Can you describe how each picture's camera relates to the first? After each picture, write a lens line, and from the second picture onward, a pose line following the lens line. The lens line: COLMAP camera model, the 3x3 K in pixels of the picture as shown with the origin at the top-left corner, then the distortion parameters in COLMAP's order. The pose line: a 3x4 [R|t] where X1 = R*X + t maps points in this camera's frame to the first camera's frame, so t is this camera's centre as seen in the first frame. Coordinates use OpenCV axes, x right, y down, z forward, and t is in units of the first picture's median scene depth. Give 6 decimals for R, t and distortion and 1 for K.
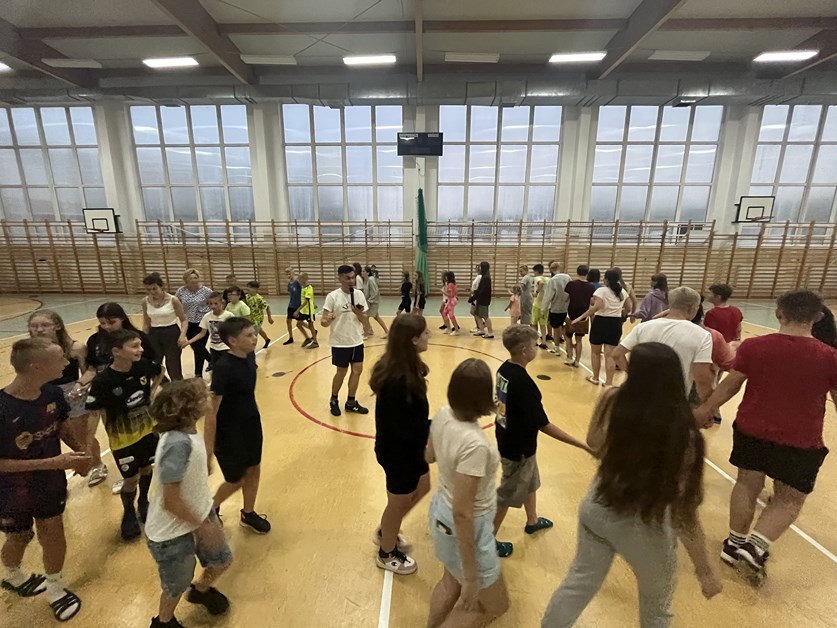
lens RADIAL K [[302.4, 0, 421.7], [0, 302.4, 317.2], [0, 0, 1]] dist [-0.002340, -0.000798]
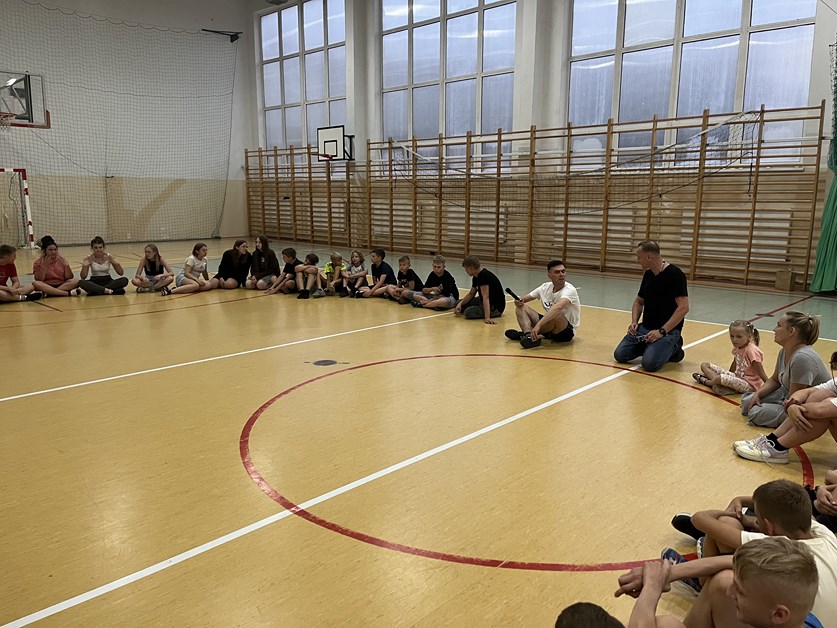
lens RADIAL K [[670.1, 0, 420.9], [0, 670.1, 292.3], [0, 0, 1]] dist [0.065543, -0.033754]
pose [[0.716182, 0.101808, -0.690448, 0.238988], [-0.138622, 0.990343, 0.002240, 0.001907], [0.684008, 0.094107, 0.723379, -0.004502]]
